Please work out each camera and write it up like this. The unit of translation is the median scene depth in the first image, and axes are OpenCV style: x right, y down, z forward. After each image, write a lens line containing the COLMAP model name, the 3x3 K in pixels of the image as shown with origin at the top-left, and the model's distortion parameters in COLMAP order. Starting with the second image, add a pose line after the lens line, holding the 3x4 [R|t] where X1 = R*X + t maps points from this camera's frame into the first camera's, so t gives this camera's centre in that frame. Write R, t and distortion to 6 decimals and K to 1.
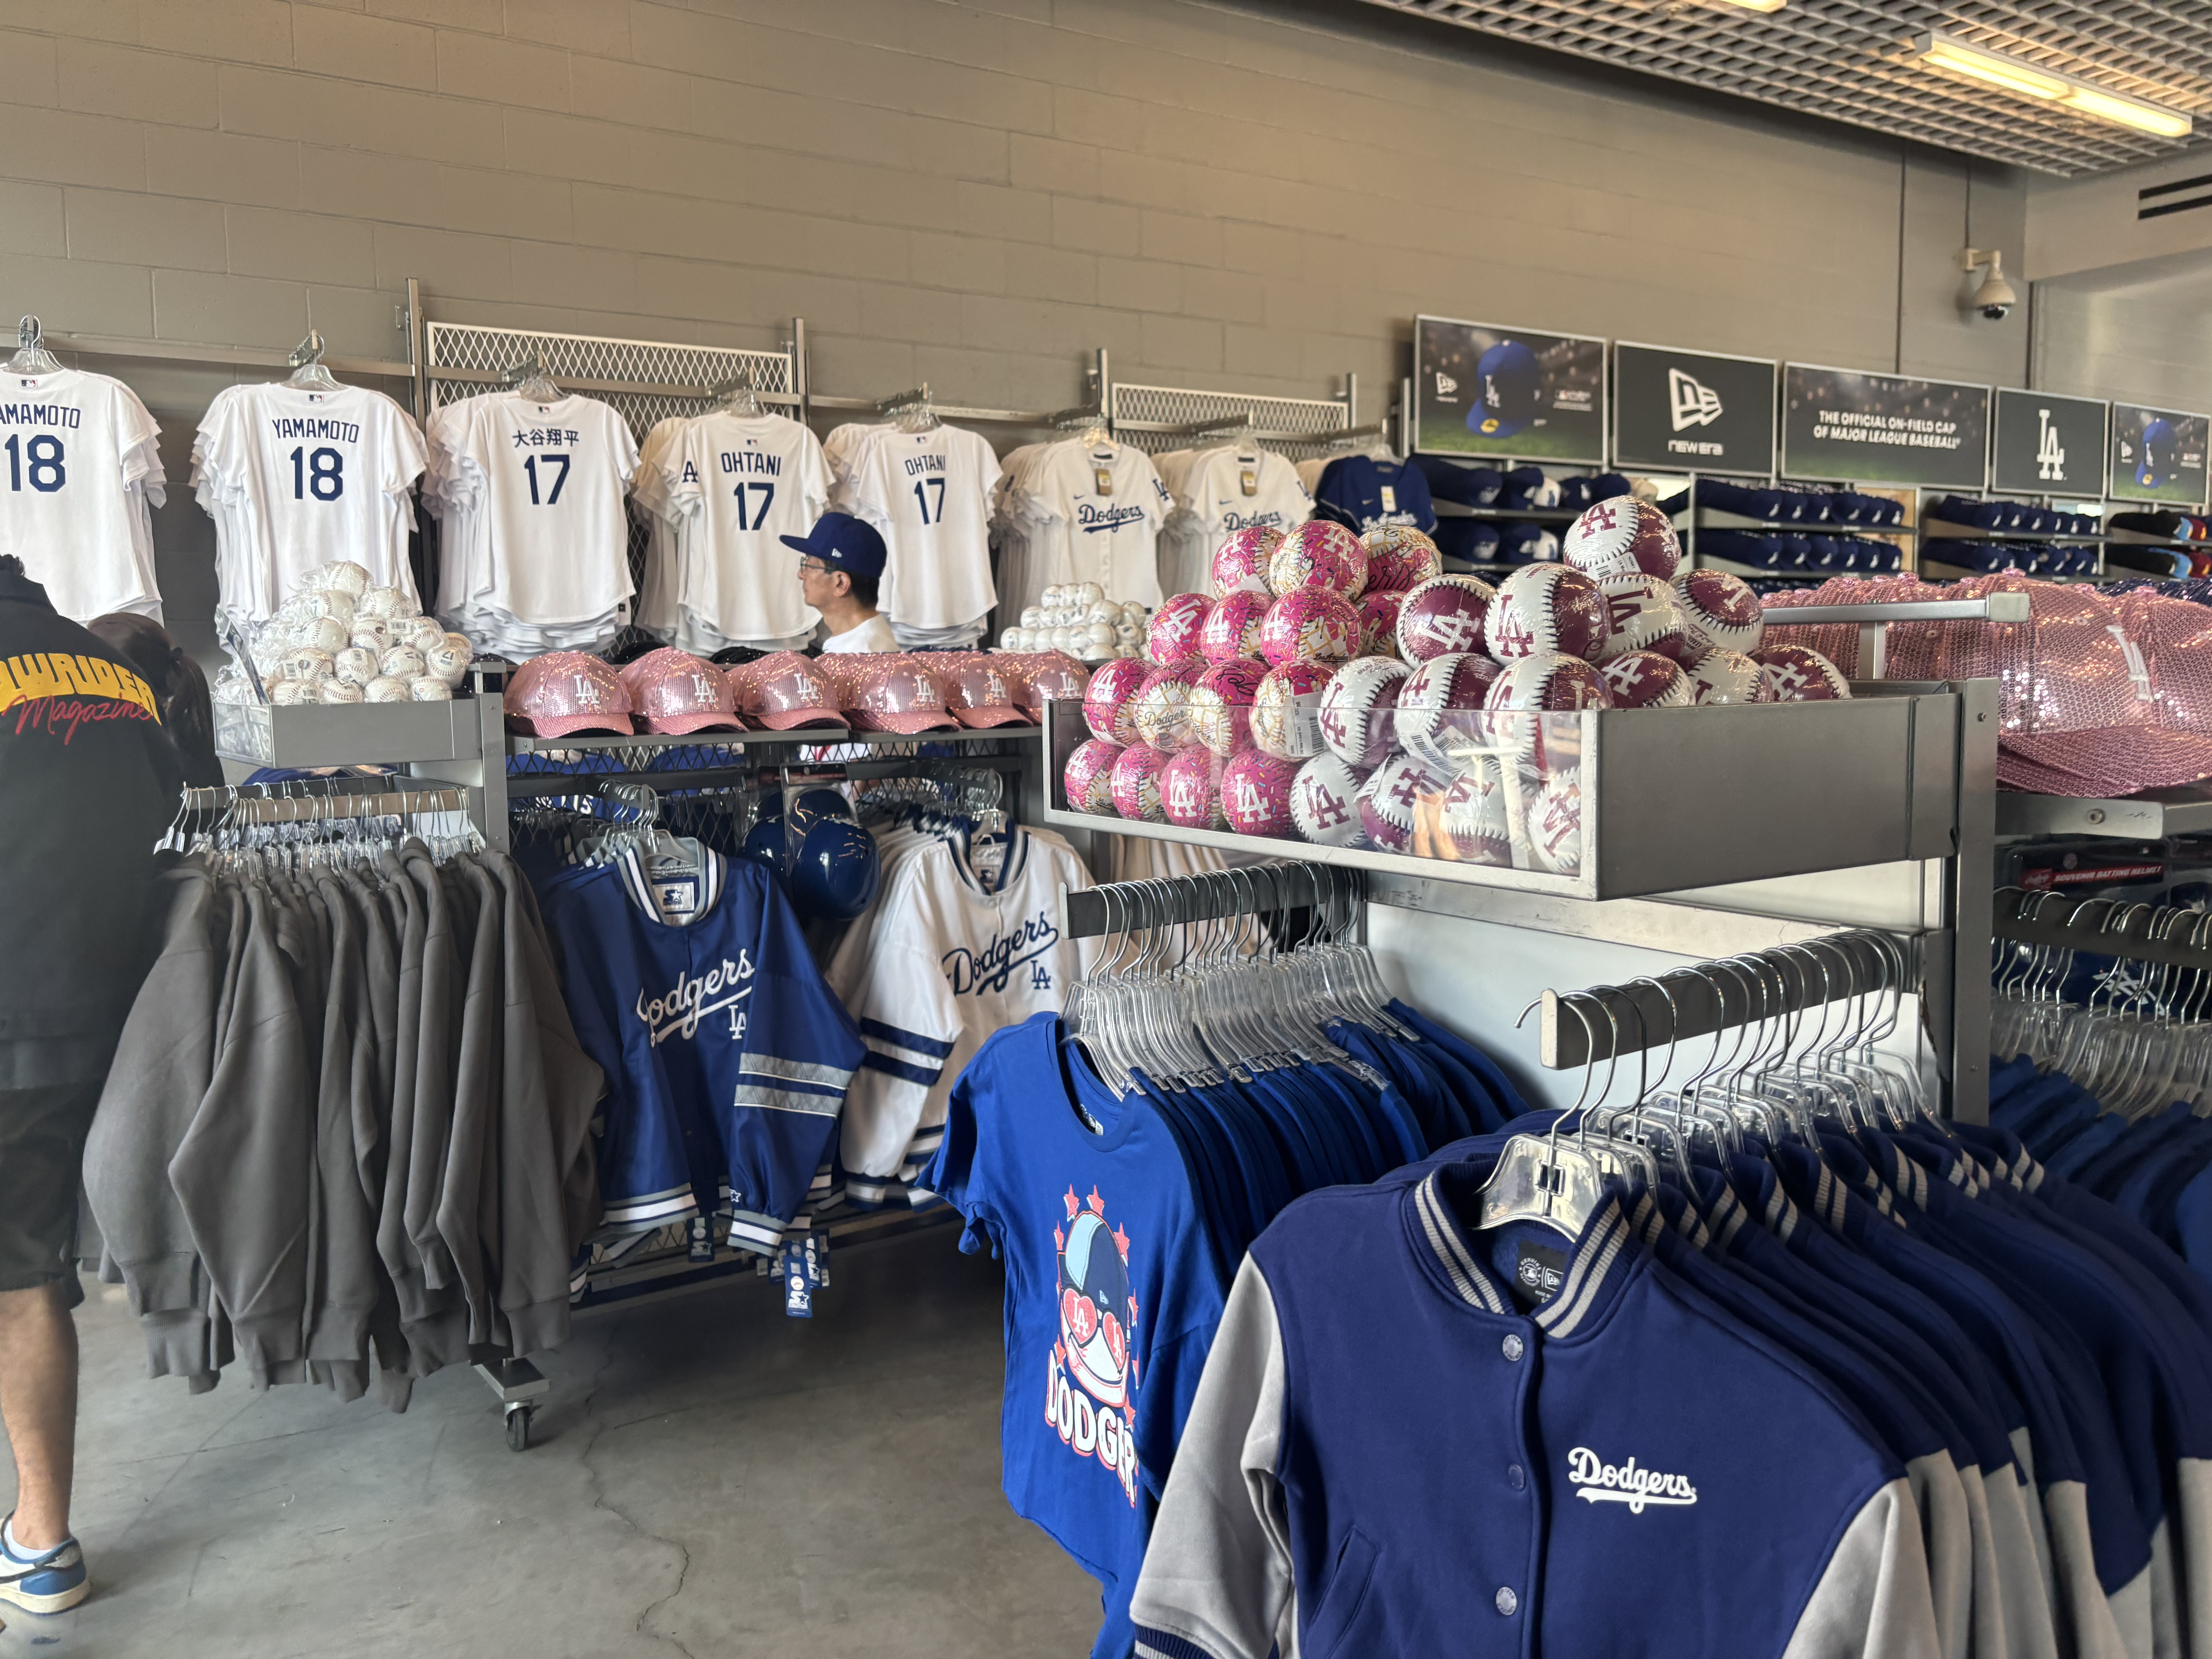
lens RADIAL K [[1674.2, 0, 1106.0], [0, 1674.2, 829.5], [0, 0, 1]] dist [0.009061, -0.038855]
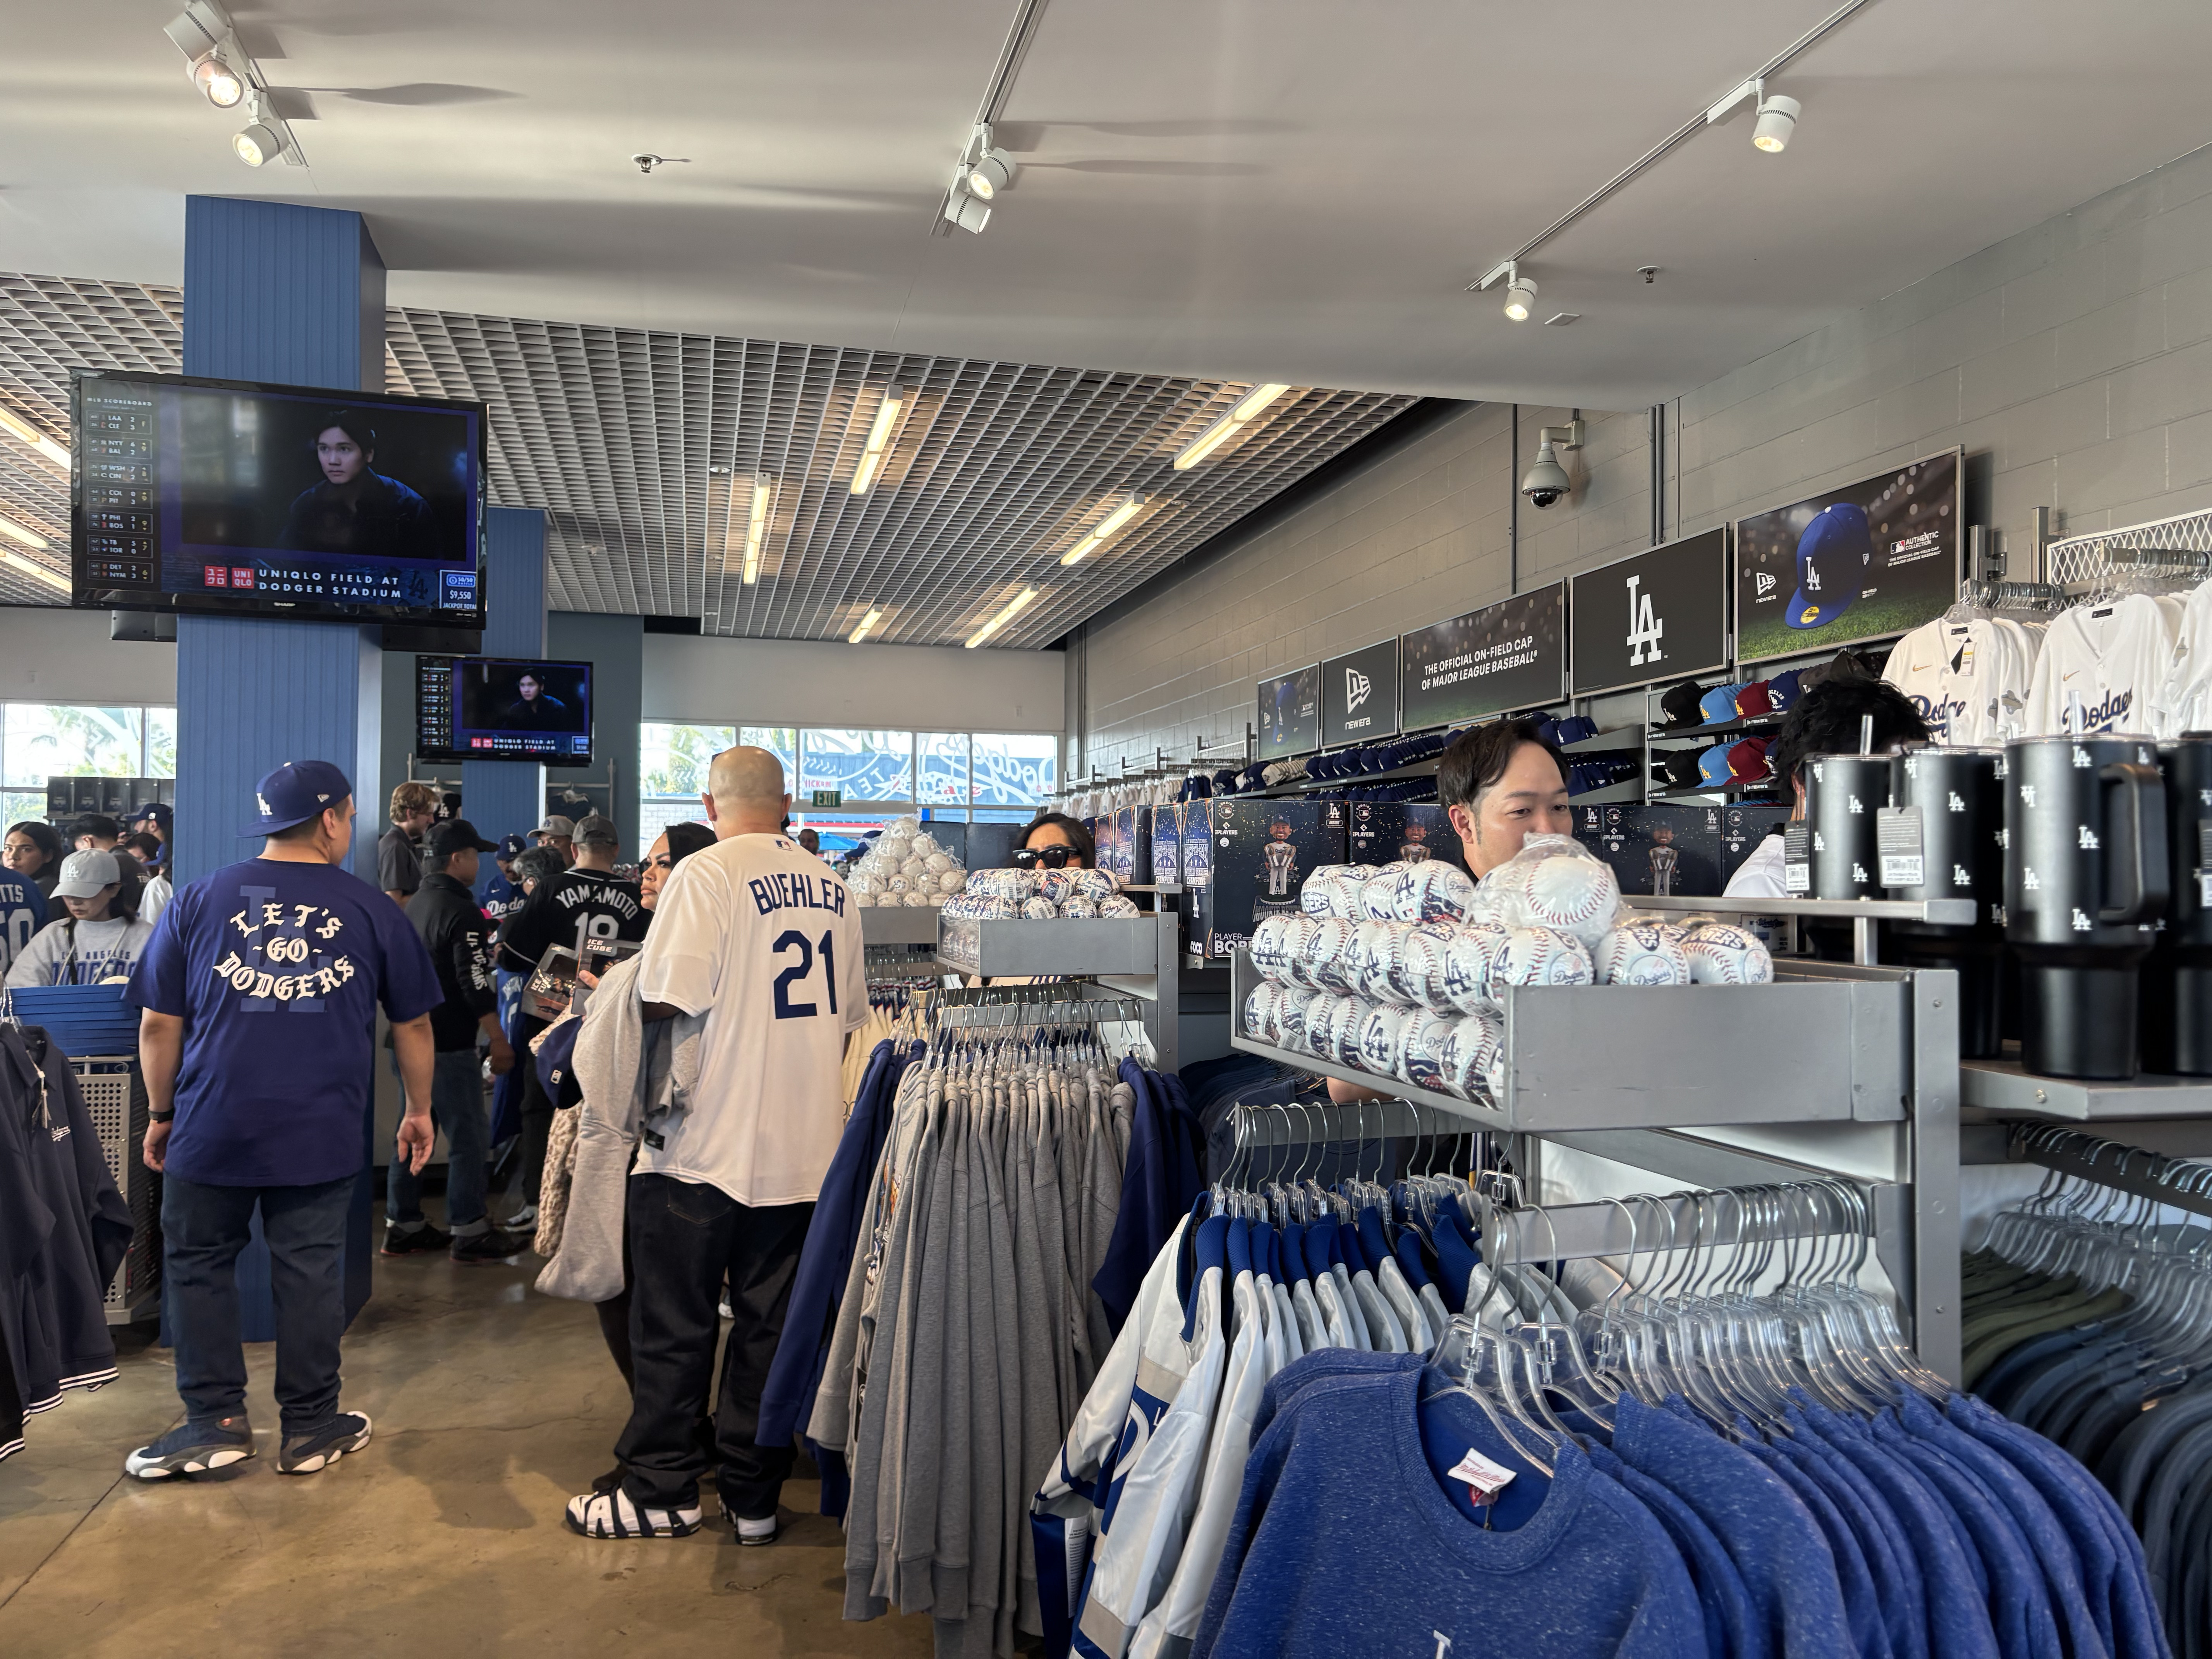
lens RADIAL K [[1674.2, 0, 1106.0], [0, 1674.2, 829.5], [0, 0, 1]] dist [0.009061, -0.038855]
pose [[-0.285993, 0.026417, -0.957867, 2.379667], [-0.023035, 0.999142, 0.034433, -0.274638], [0.957955, 0.031912, -0.285139, 1.733756]]
